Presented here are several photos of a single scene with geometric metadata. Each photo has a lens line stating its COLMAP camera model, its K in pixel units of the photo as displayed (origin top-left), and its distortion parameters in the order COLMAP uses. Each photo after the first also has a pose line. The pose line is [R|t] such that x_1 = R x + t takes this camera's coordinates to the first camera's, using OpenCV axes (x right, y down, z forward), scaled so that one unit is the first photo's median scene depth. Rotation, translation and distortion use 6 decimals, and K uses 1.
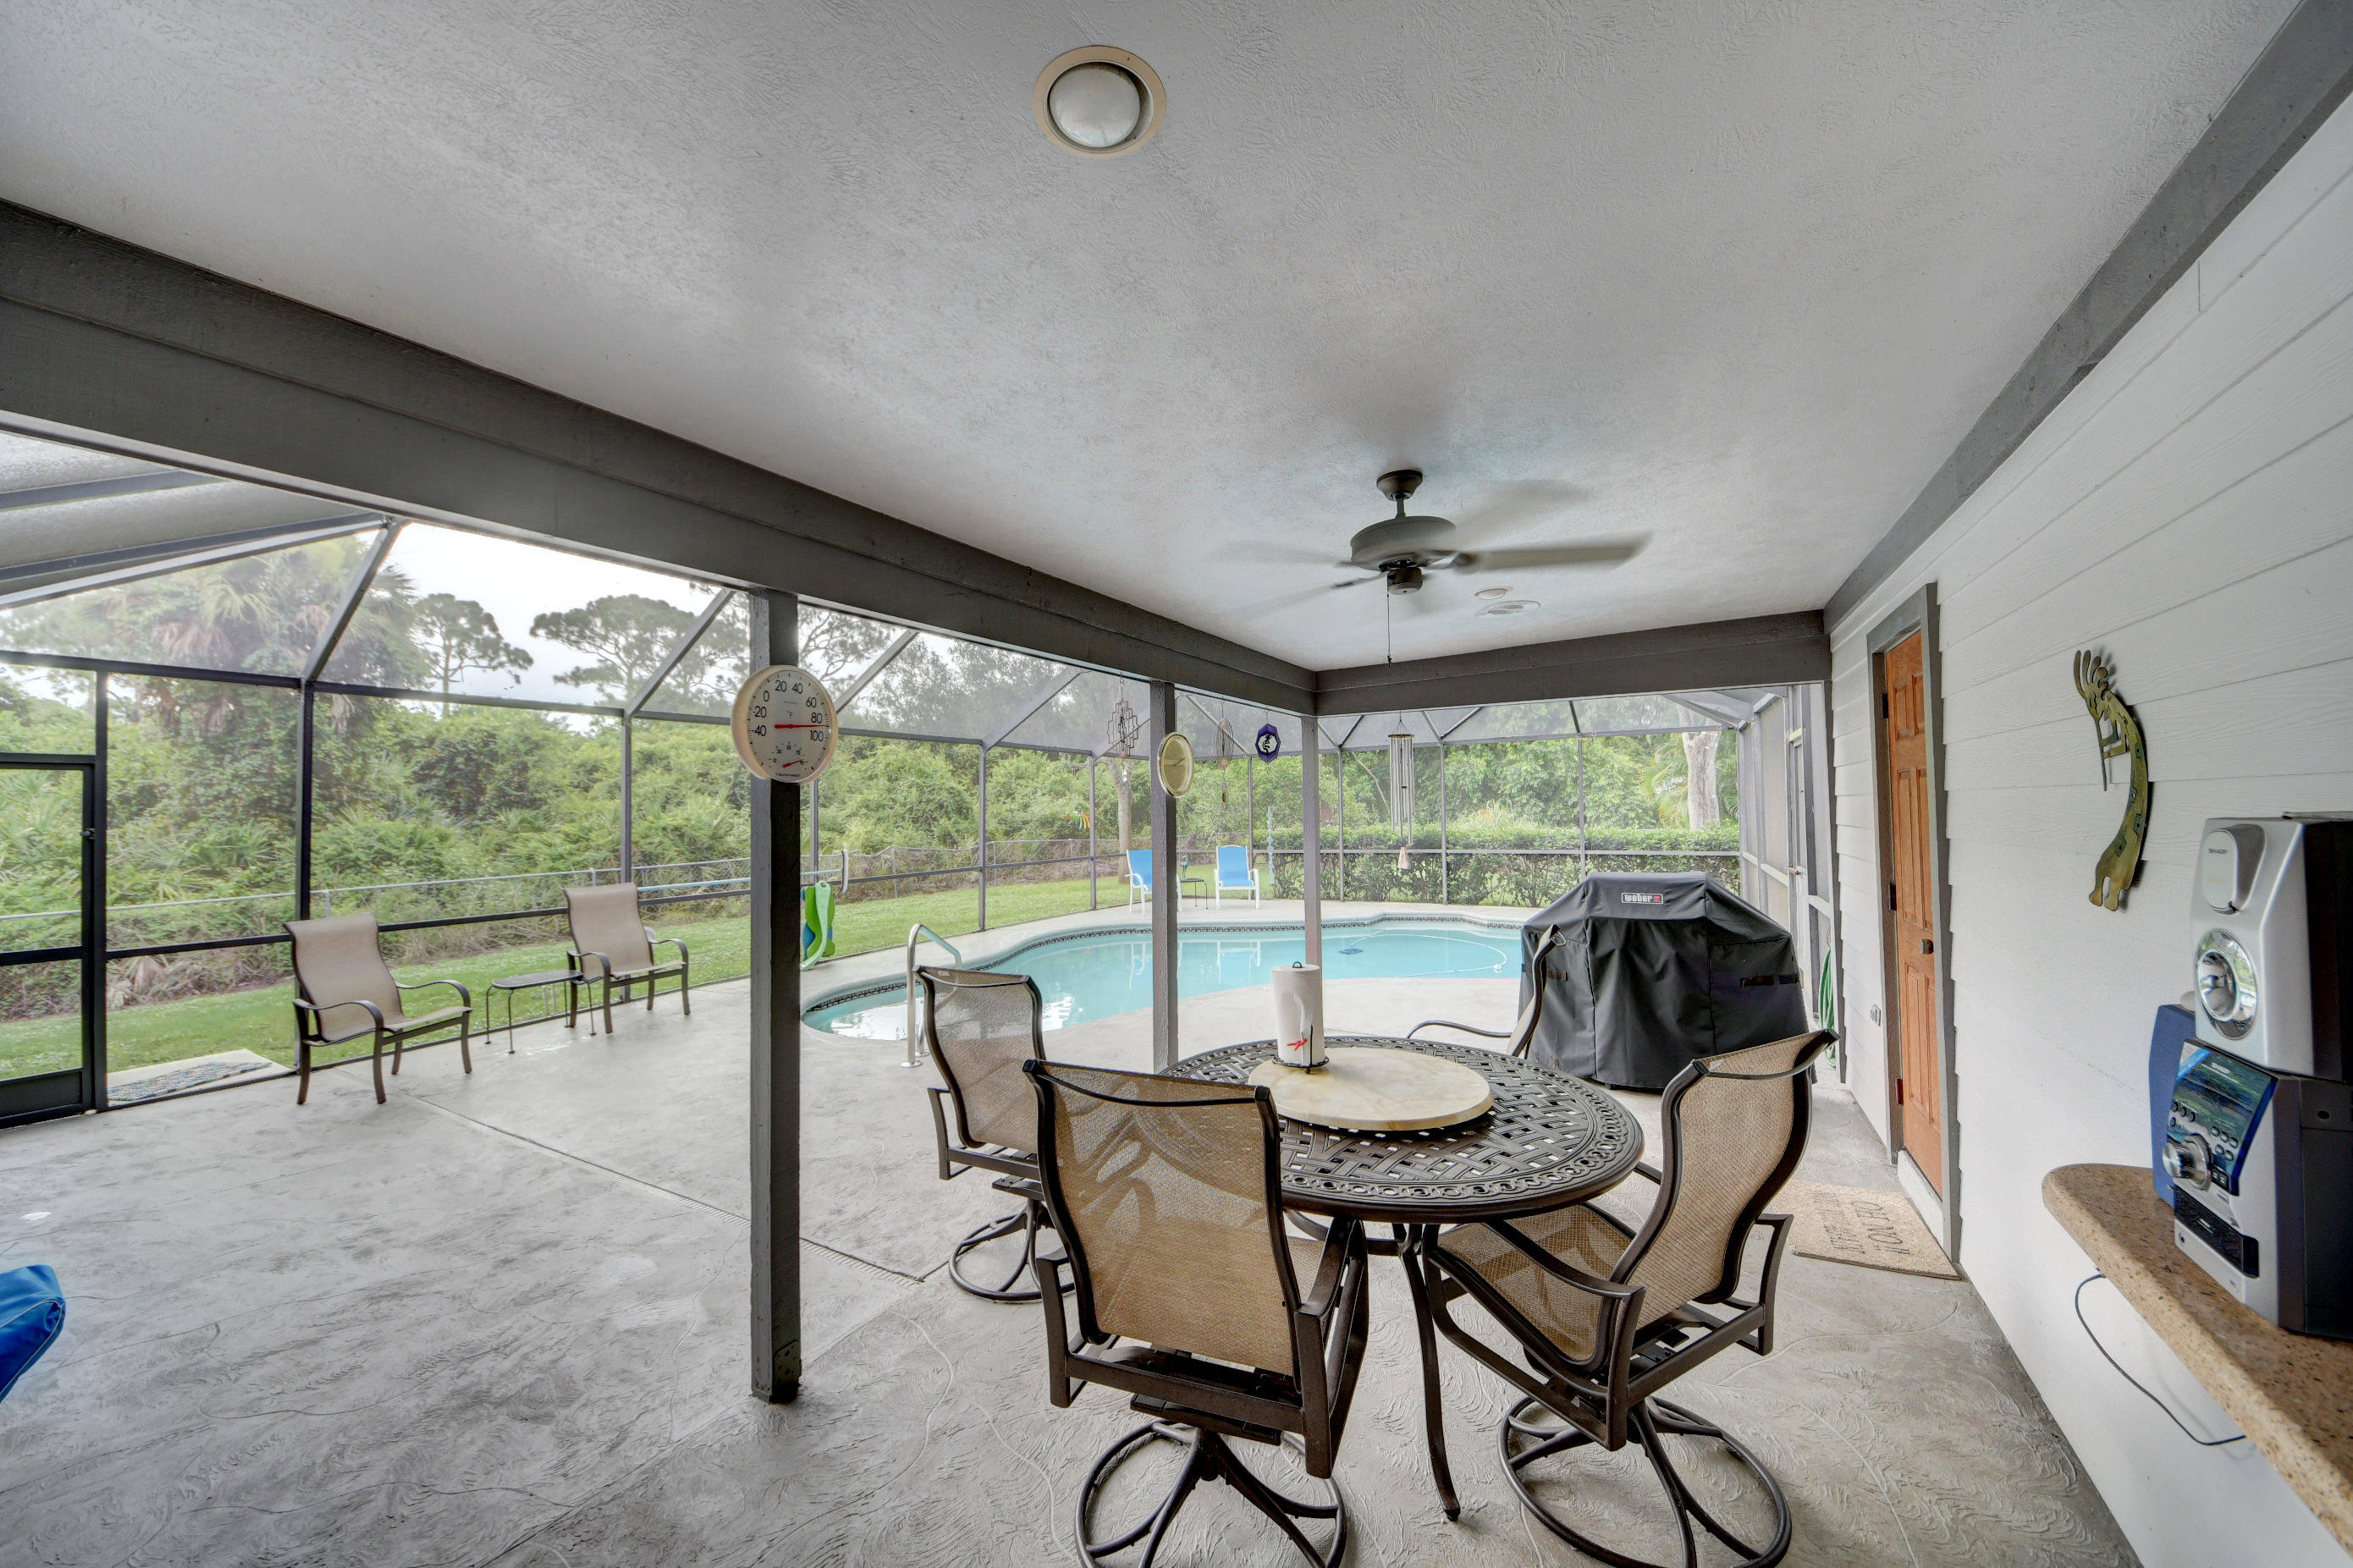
lens RADIAL K [[845.5, 0, 1165.9], [0, 845.5, 792.2], [0, 0, 1]] dist [0.001667, 0.000019]
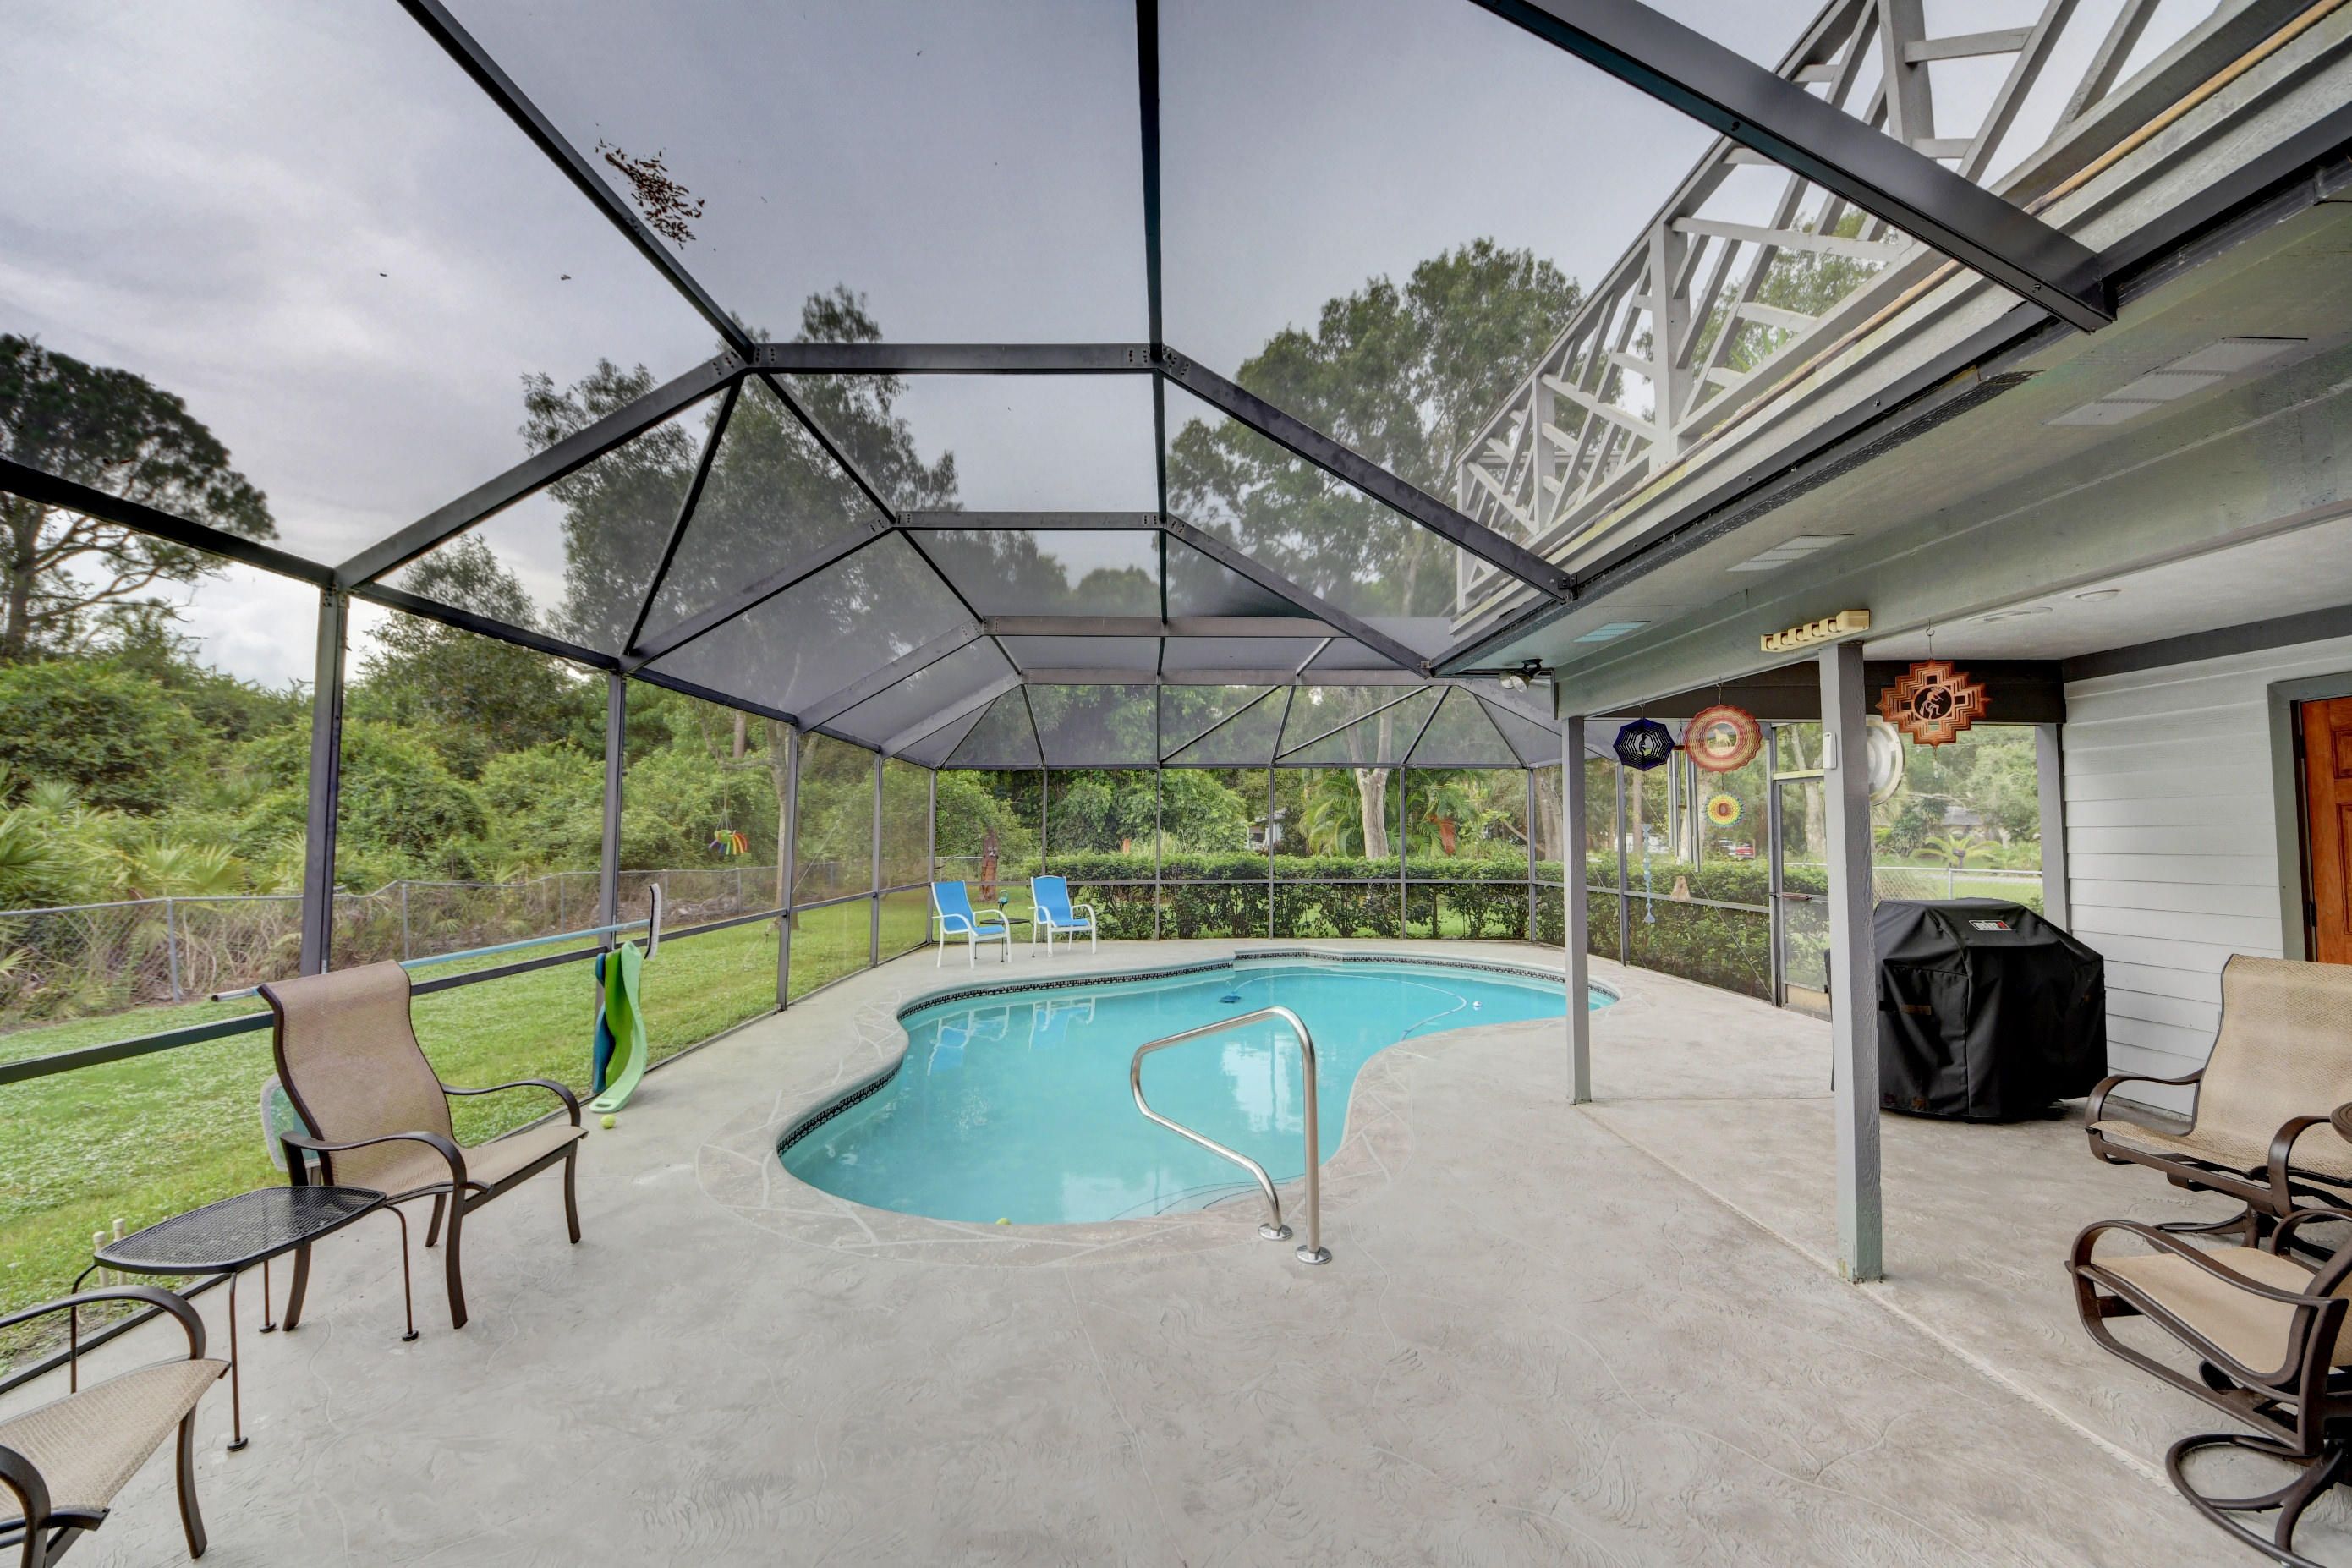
lens RADIAL K [[910.3, 0, 1171.4], [0, 910.3, 788.0], [0, 0, 1]] dist [0.000780, -0.001939]
pose [[0.851735, 0.048711, 0.521704, -0.154388], [-0.030317, 0.998583, -0.043741, 0.007517], [-0.523095, 0.021439, 0.852004, 0.110336]]
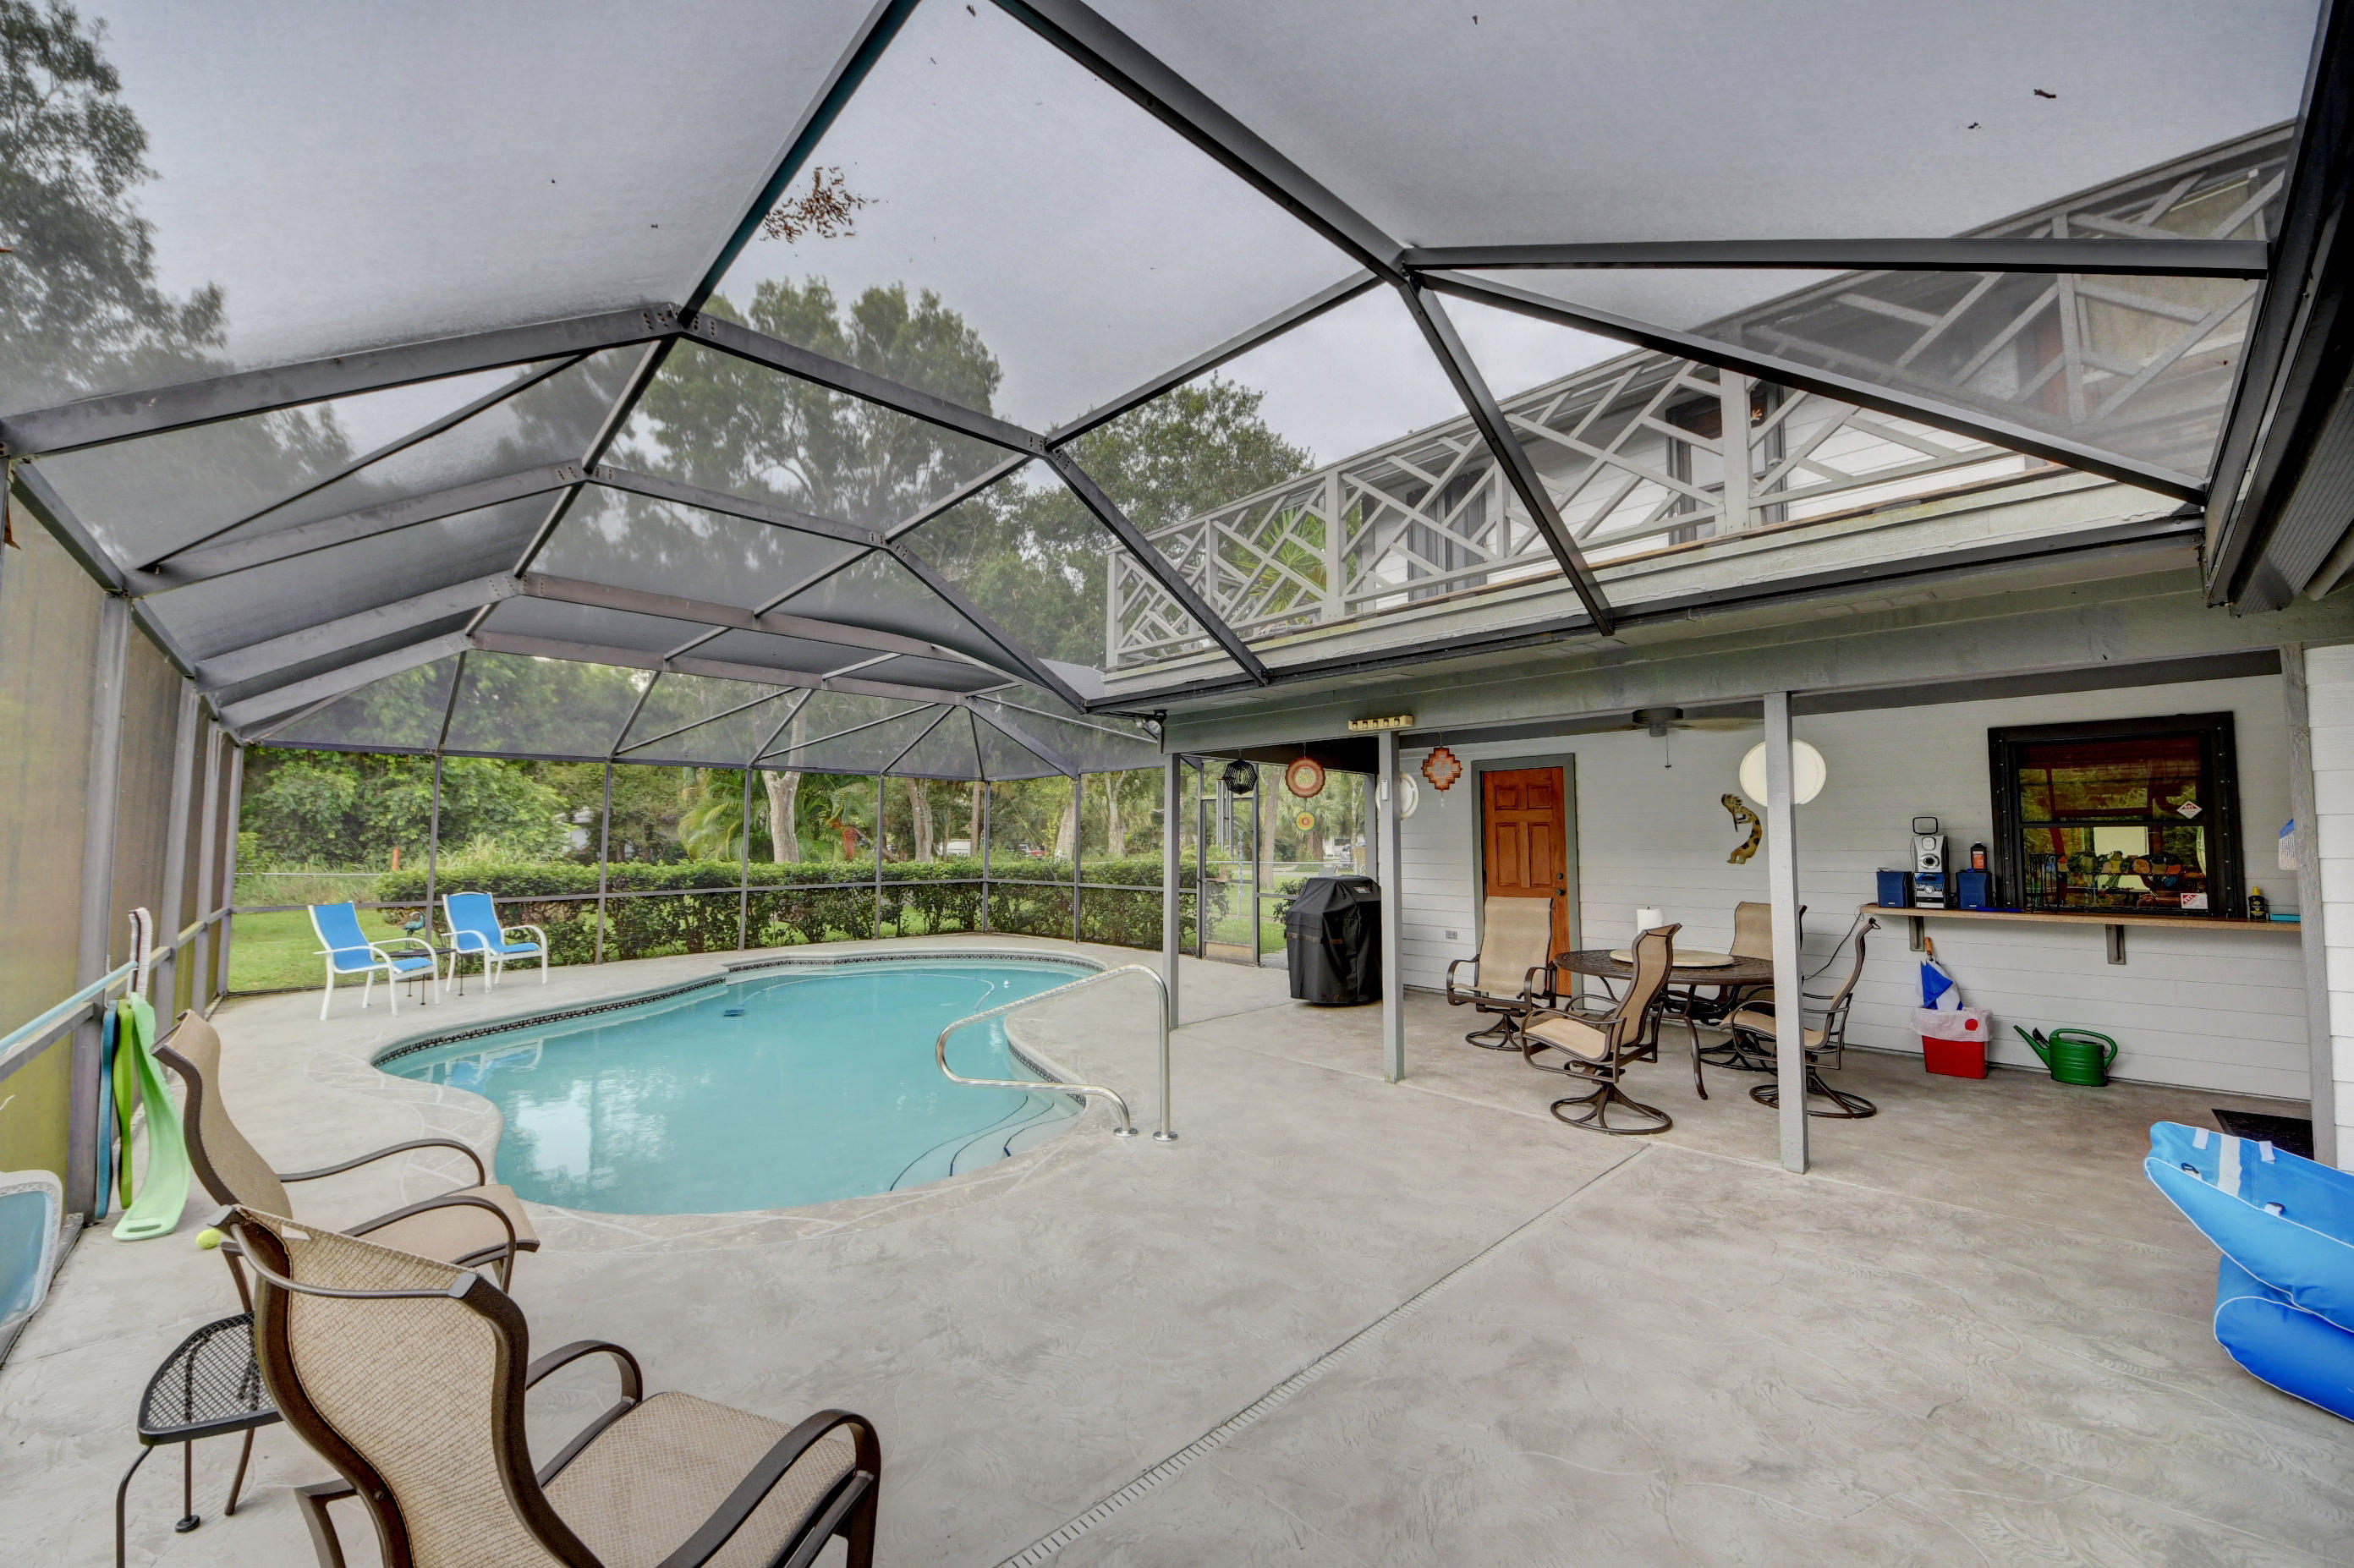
lens RADIAL K [[911.0, 0, 1188.3], [0, 911.0, 782.8], [0, 0, 1]] dist [0.000780, -0.001939]
pose [[0.271244, 0.081719, 0.959035, -0.246834], [-0.025584, 0.996649, -0.077689, 0.011213], [-0.962171, -0.003463, 0.272425, 0.159371]]
